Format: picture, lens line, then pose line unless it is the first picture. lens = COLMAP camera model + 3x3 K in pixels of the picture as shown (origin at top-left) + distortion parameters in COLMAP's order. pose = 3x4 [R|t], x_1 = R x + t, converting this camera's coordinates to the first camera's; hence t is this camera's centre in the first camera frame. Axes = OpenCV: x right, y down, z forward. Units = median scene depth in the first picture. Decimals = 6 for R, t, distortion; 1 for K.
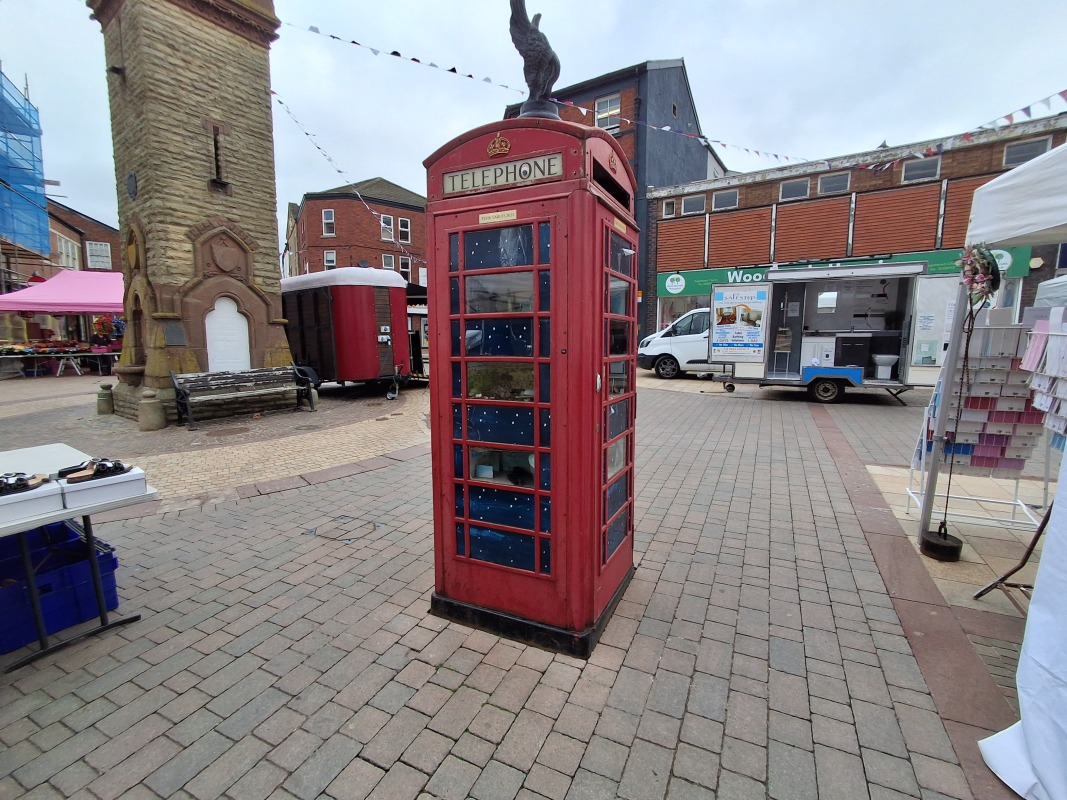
lens RADIAL K [[484.9, 0, 533.5], [0, 484.9, 400.0], [0, 0, 1]] dist [0.008682, -0.000581]
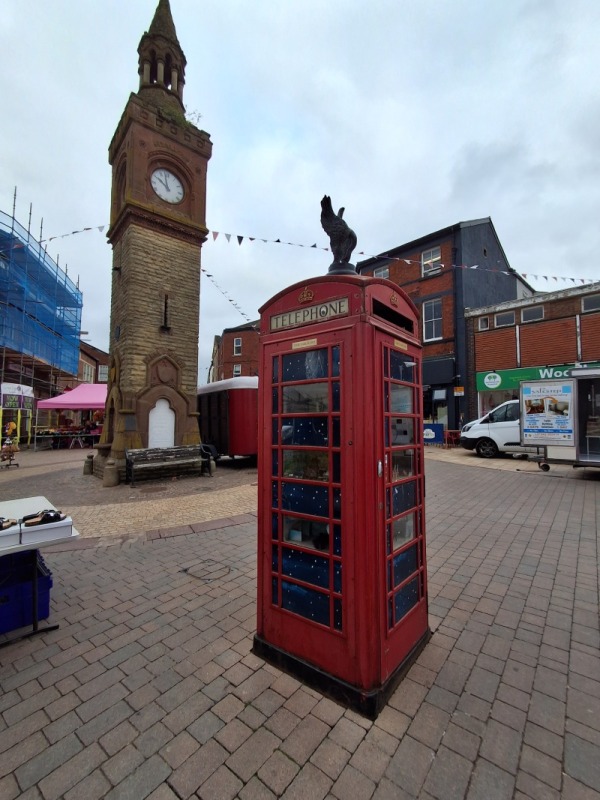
lens RADIAL K [[363.6, 0, 299.5], [0, 363.6, 408.0], [0, 0, 1]] dist [-0.002014, 0.017776]
pose [[0.973591, -0.011178, -0.228024, 0.118739], [-0.026891, 0.986233, -0.163160, -0.024518], [0.226709, 0.164983, 0.959887, 0.031408]]
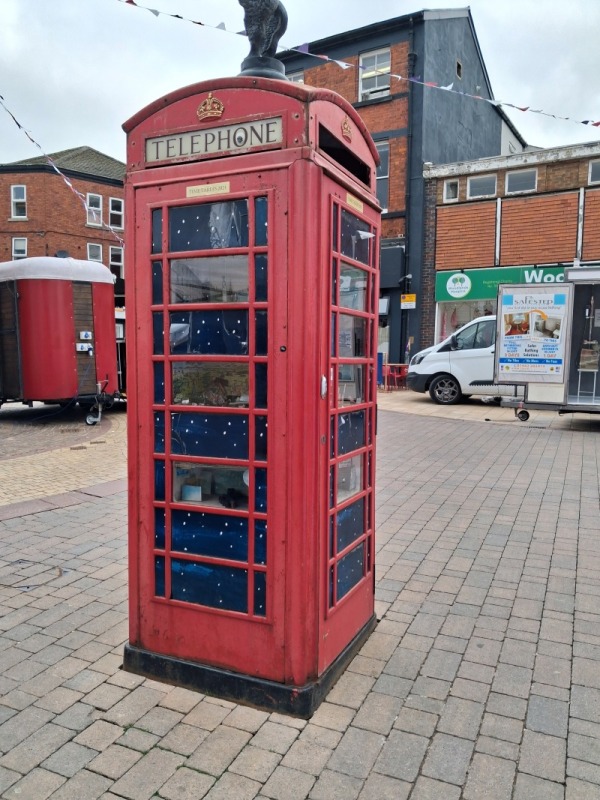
lens RADIAL K [[627.4, 0, 291.4], [0, 627.4, 414.4], [0, 0, 1]] dist [0.057421, -0.087958]
pose [[0.999855, 0.011352, 0.012680, 0.051083], [-0.010914, 0.999359, -0.034089, 0.042318], [-0.013059, 0.033946, 0.999338, -0.077703]]
